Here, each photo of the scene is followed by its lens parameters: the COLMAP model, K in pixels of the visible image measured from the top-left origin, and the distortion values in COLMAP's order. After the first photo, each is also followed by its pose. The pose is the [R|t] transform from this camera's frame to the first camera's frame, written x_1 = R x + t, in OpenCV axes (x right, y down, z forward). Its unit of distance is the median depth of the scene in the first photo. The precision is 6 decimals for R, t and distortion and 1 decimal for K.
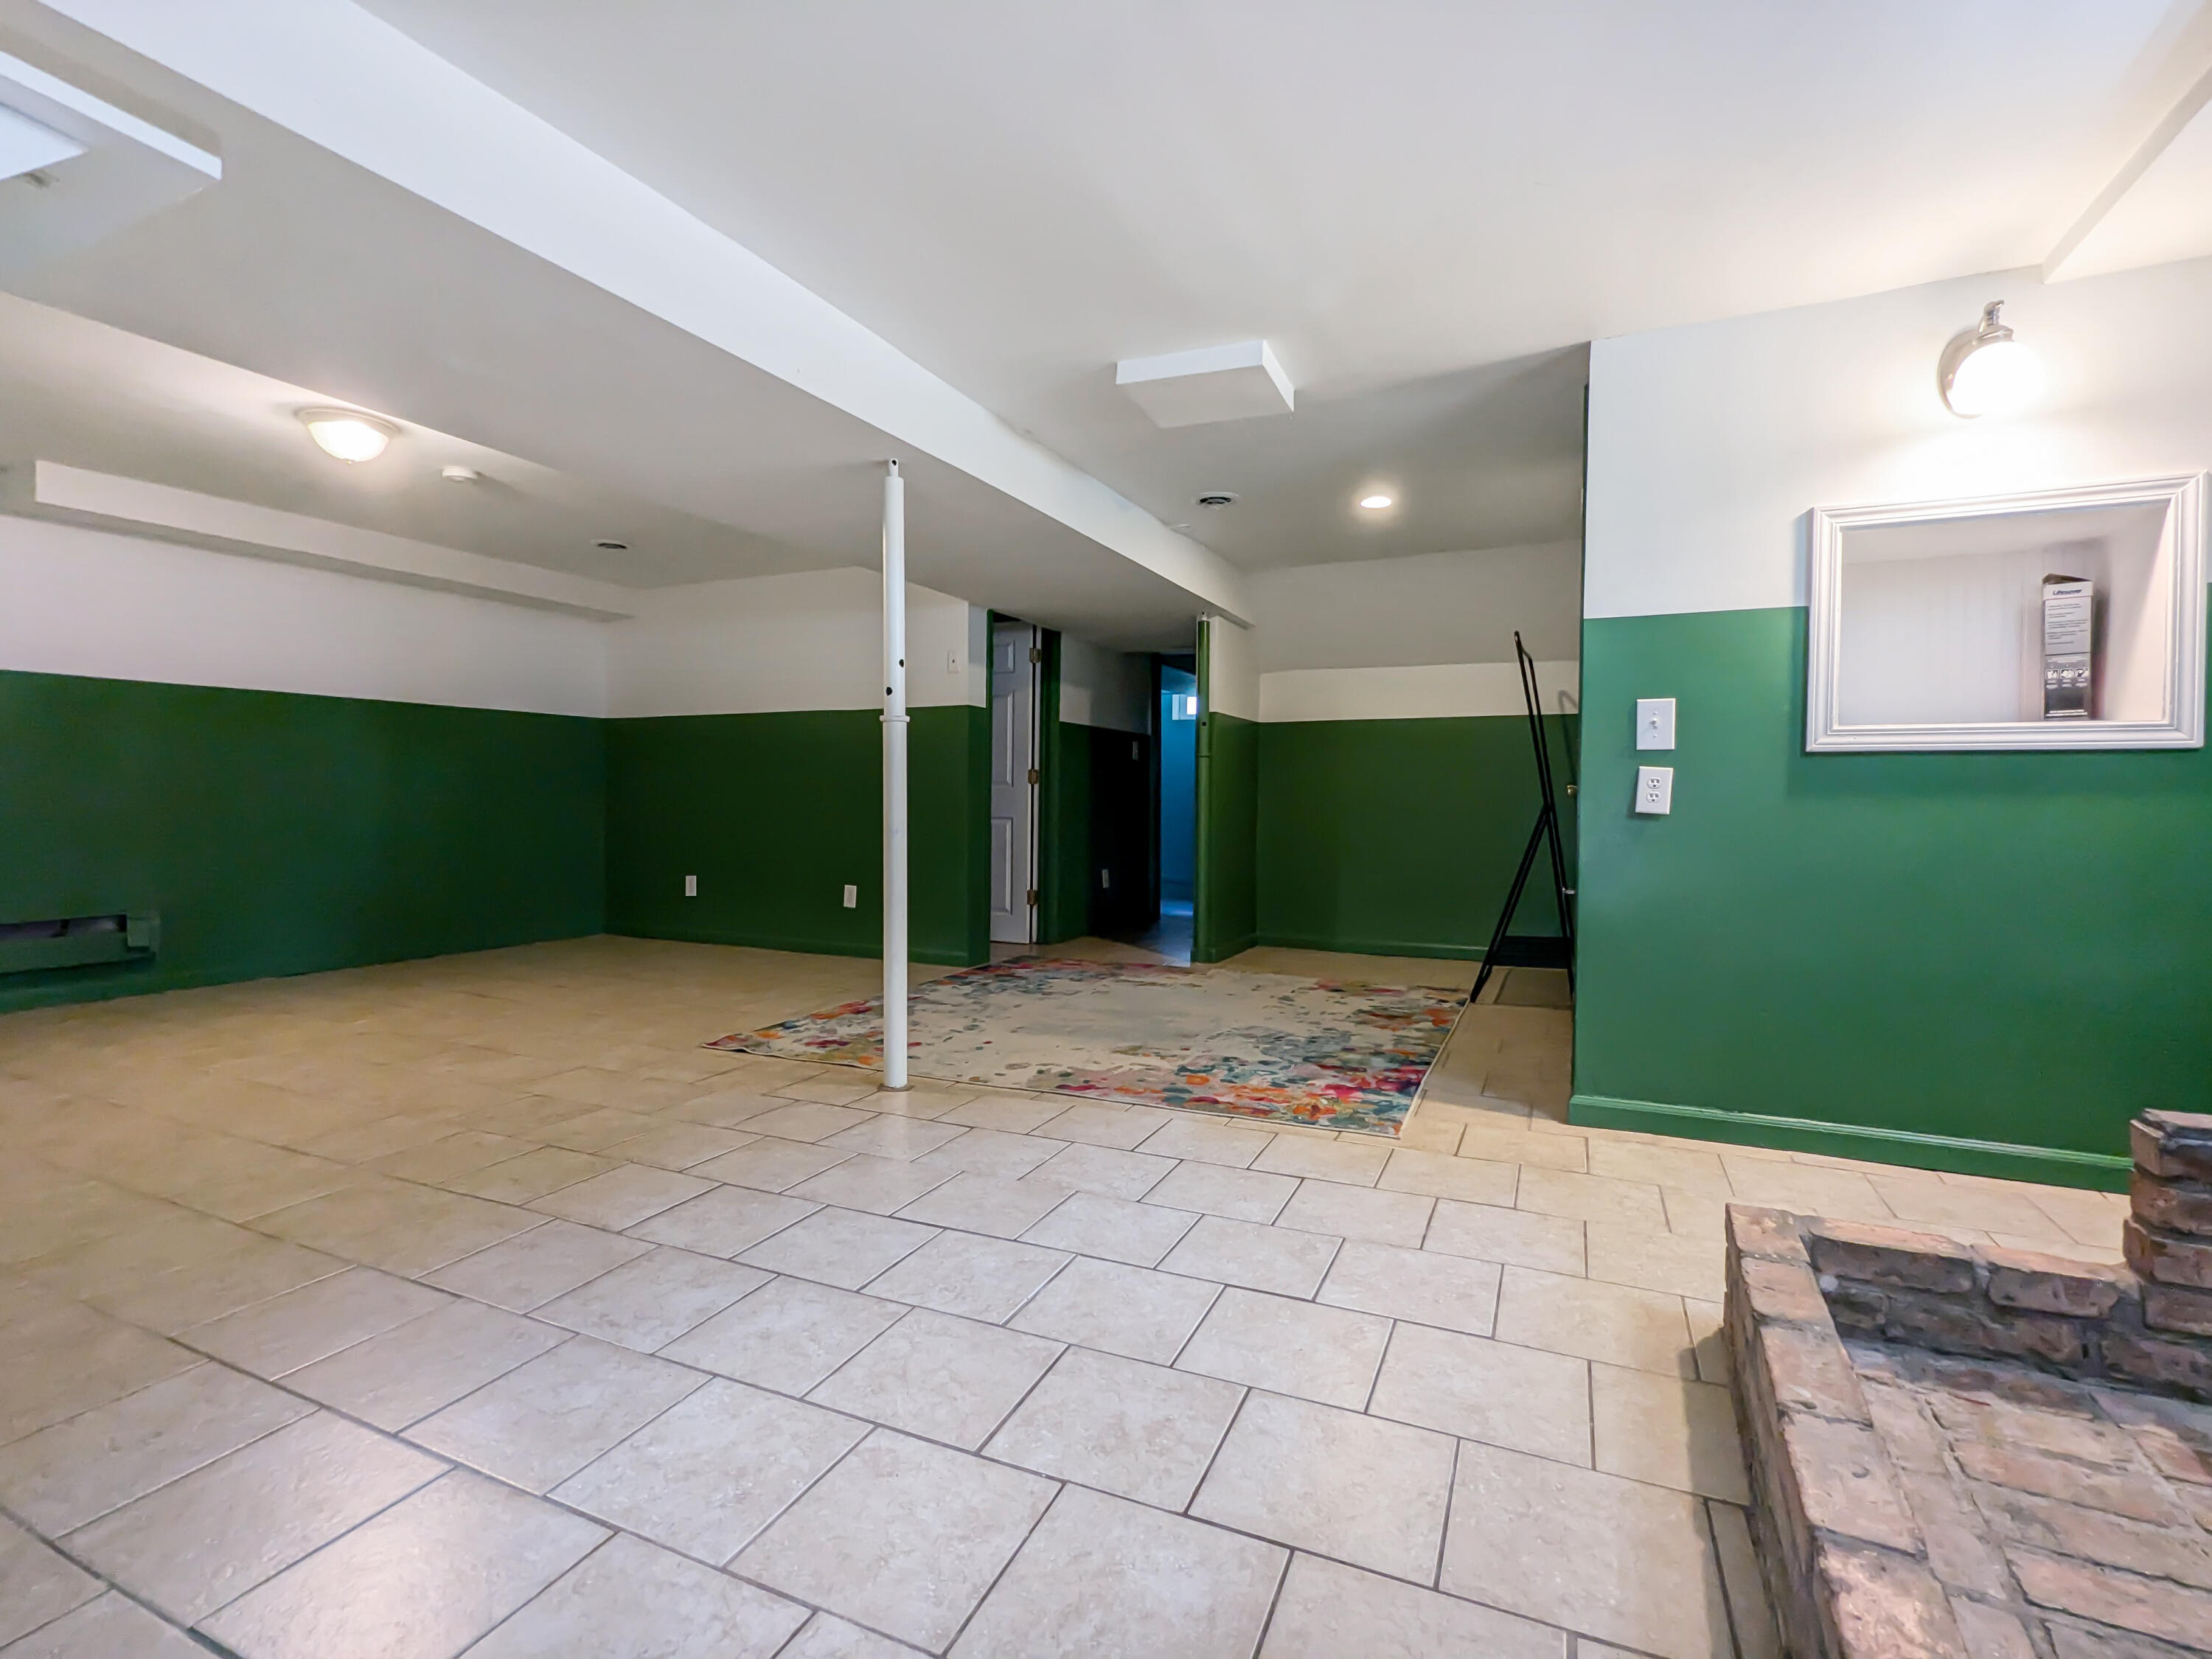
lens RADIAL K [[1078.5, 0, 1106.0], [0, 1078.5, 829.5], [0, 0, 1]] dist [-0.020408, 0.000029]
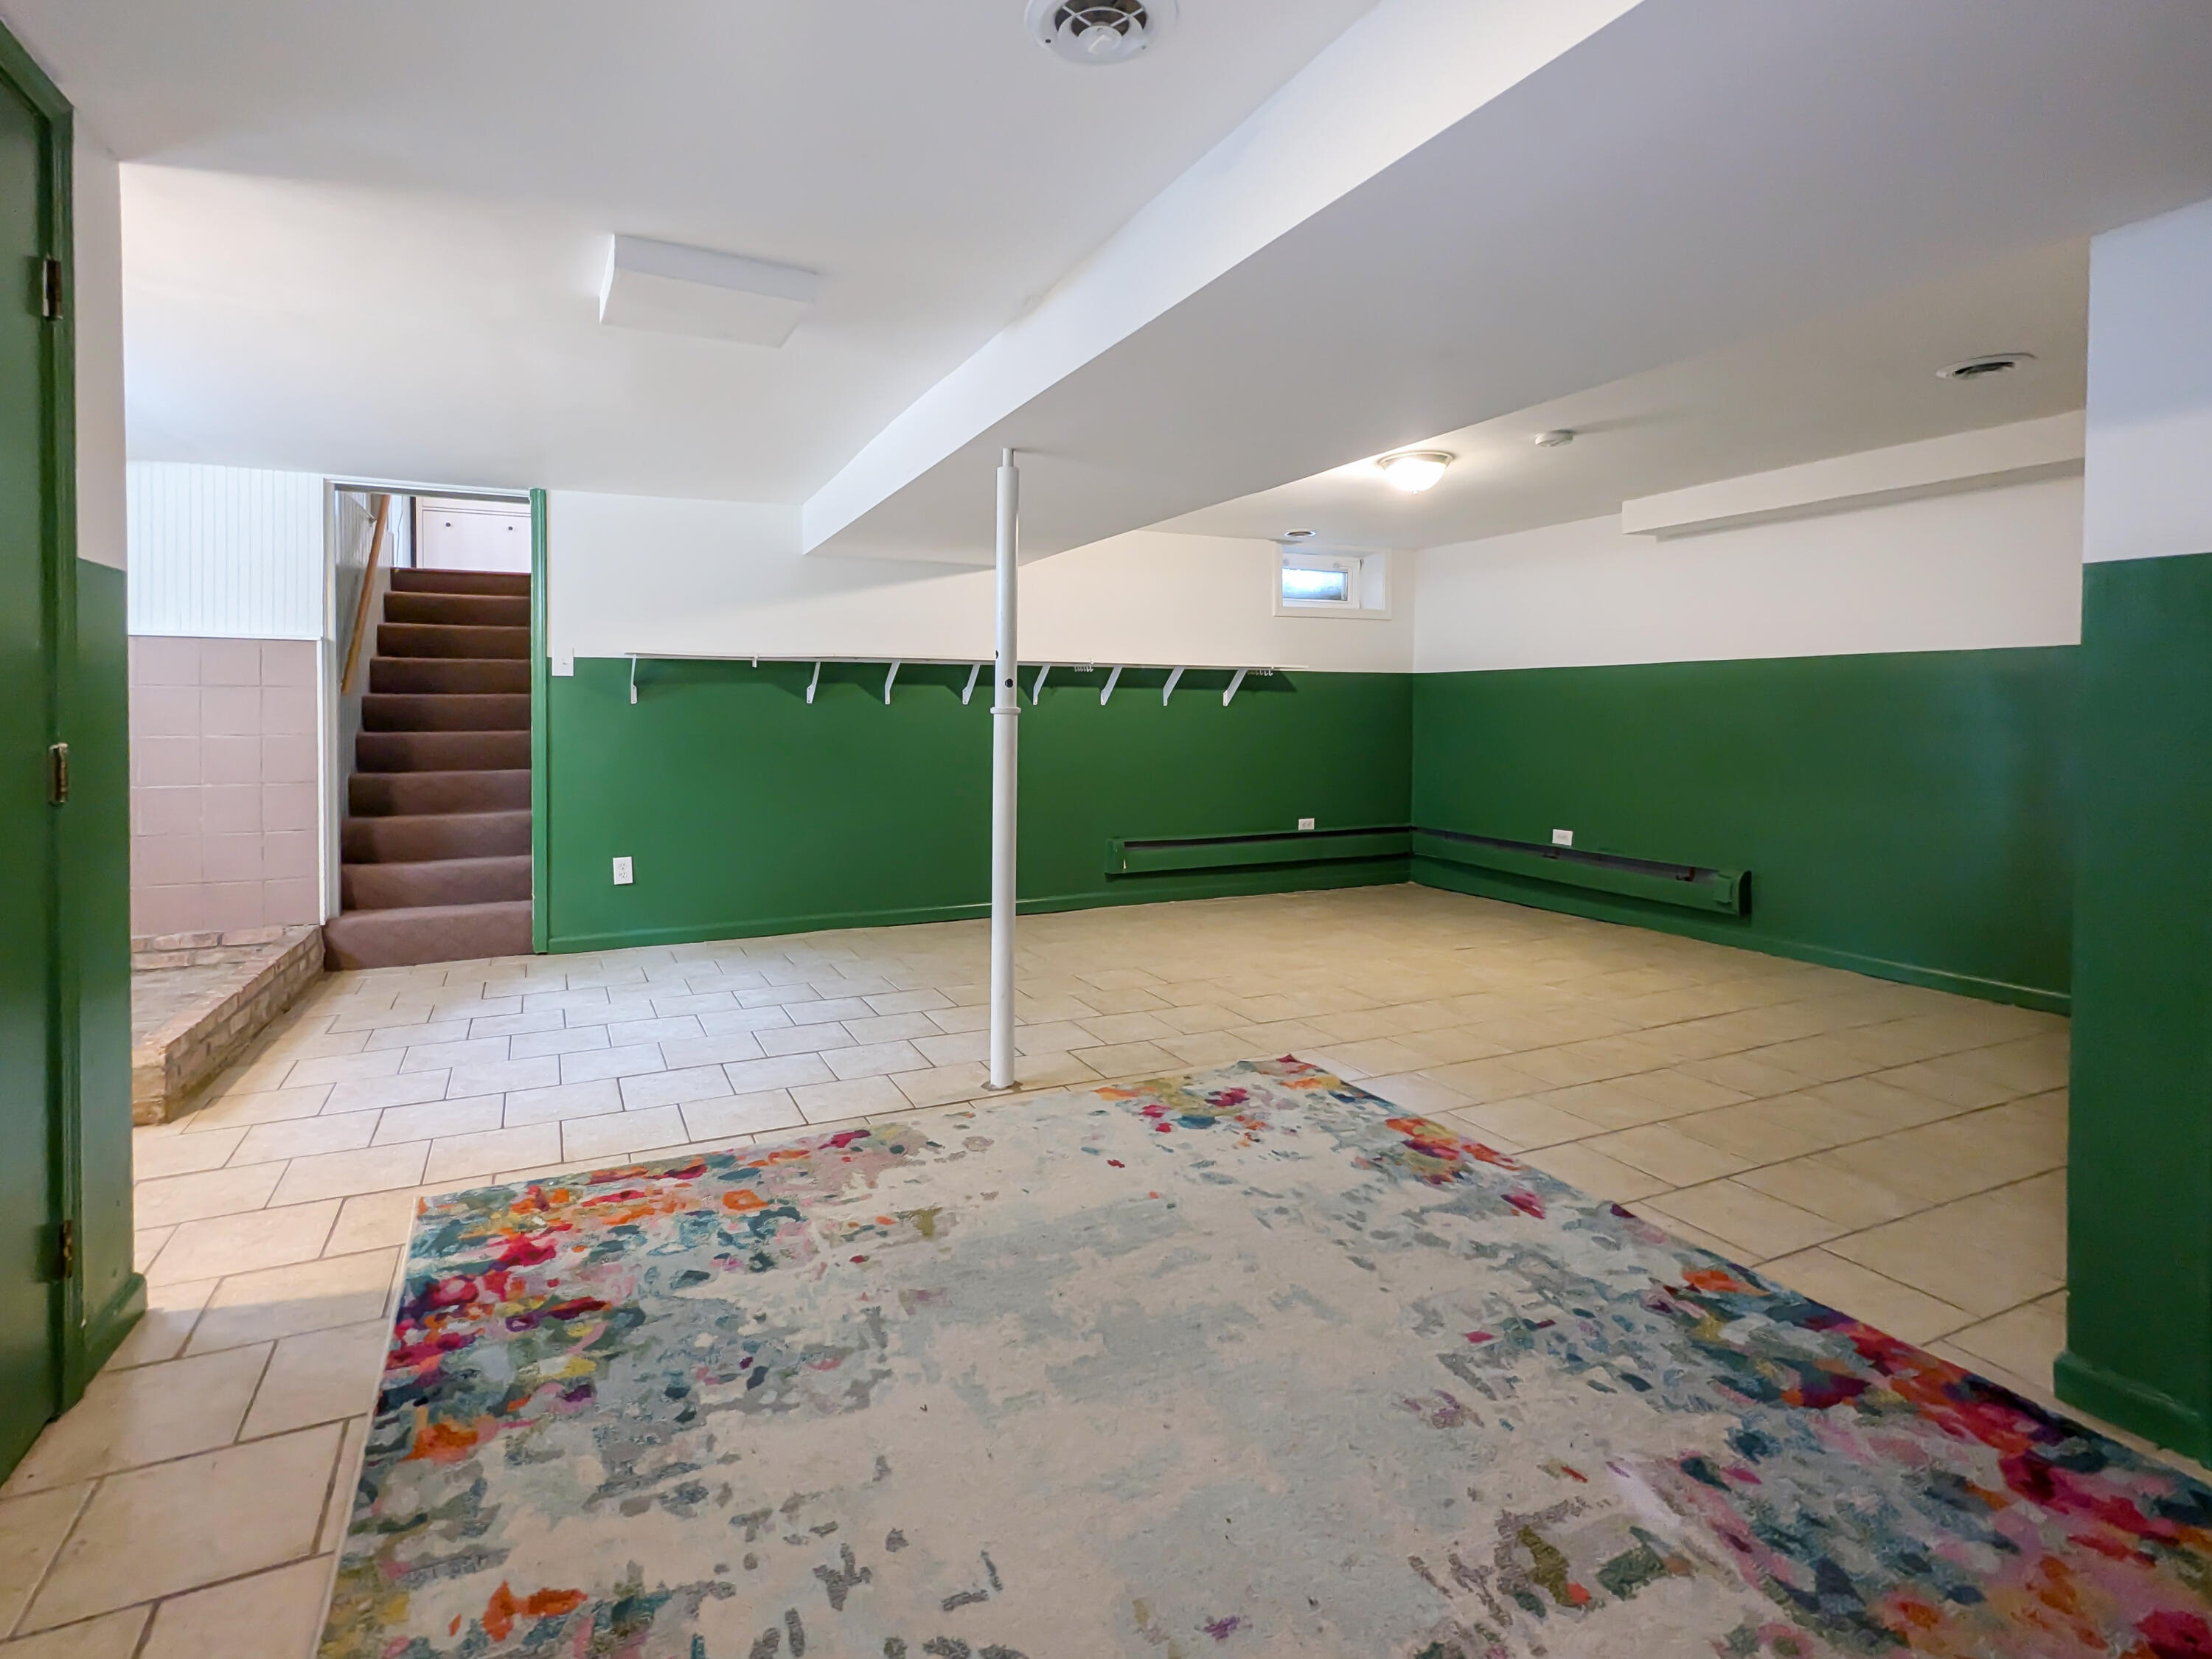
lens RADIAL K [[1078.5, 0, 1106.0], [0, 1078.5, 829.5], [0, 0, 1]] dist [-0.020408, 0.000029]
pose [[-0.630432, 0.077968, -0.772319, 0.496688], [-0.032138, 0.991468, 0.126326, -0.121490], [0.775579, 0.104461, -0.622547, 1.705711]]
